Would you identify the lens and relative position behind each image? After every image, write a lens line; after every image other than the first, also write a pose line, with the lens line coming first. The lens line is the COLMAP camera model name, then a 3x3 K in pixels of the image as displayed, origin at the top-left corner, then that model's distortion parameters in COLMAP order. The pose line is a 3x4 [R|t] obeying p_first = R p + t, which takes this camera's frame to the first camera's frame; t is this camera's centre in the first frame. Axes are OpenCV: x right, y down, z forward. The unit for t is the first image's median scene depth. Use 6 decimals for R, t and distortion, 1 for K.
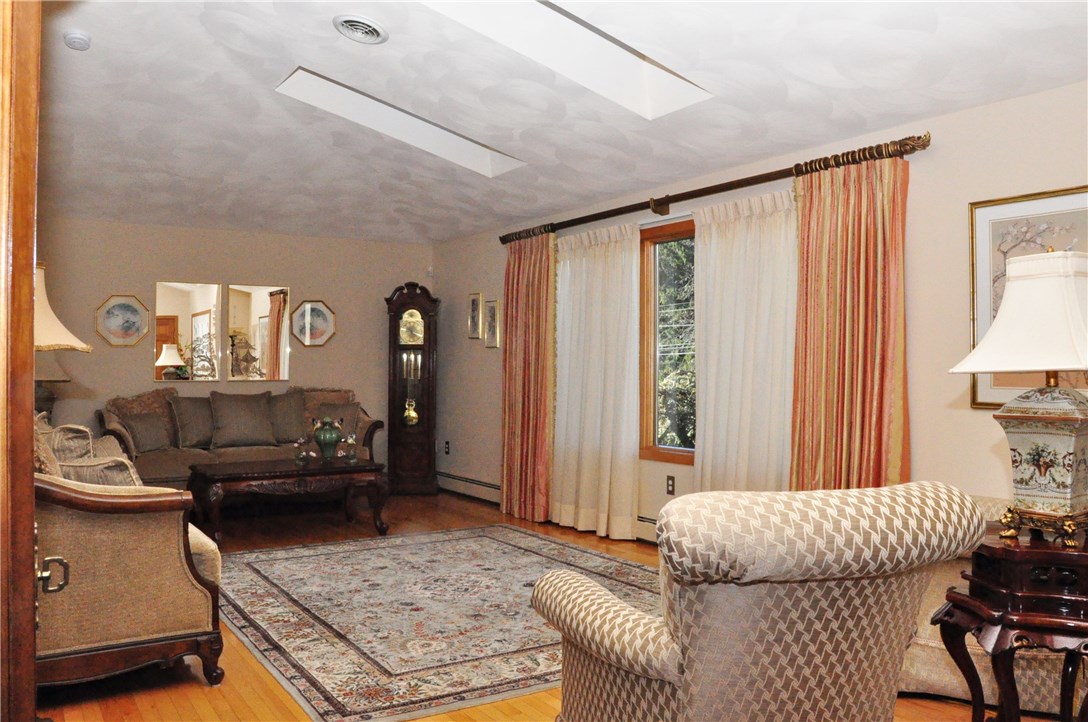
lens RADIAL K [[886.5, 0, 544.0], [0, 886.5, 361.0], [0, 0, 1]] dist [-0.152833, 0.155592]
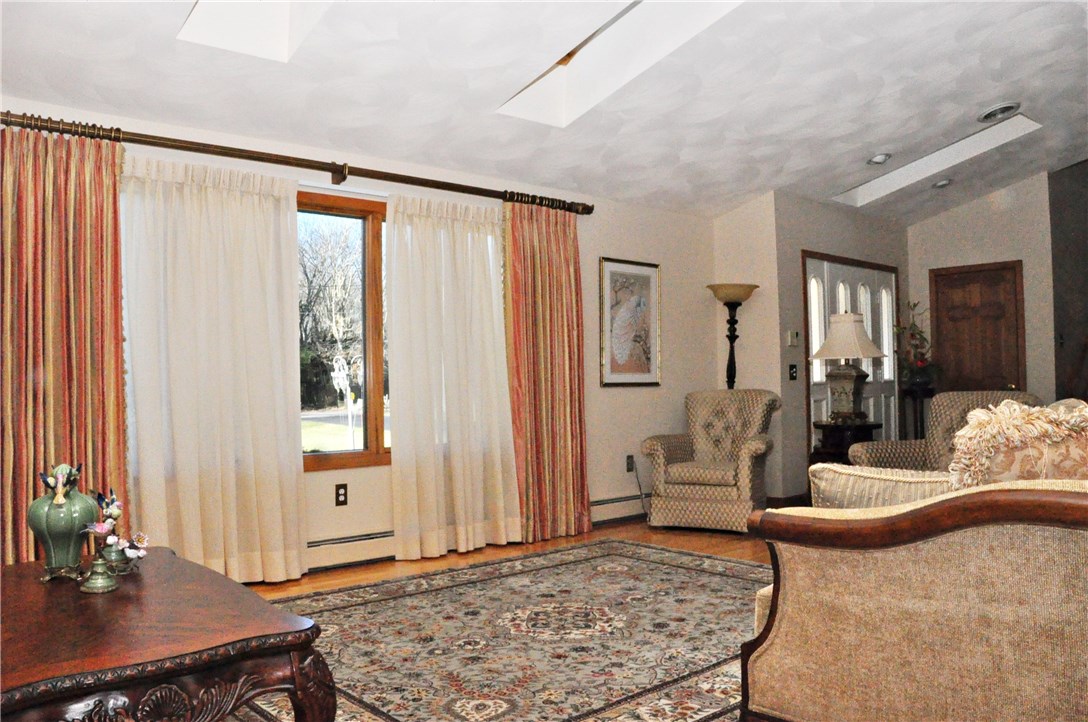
lens RADIAL K [[844.4, 0, 551.6], [0, 844.4, 359.6], [0, 0, 1]] dist [-0.148686, 0.110398]
pose [[-0.150823, 0.026282, 0.988211, -0.851352], [0.009167, 0.999641, -0.025186, 0.036434], [-0.988518, 0.005260, -0.151010, 1.108222]]
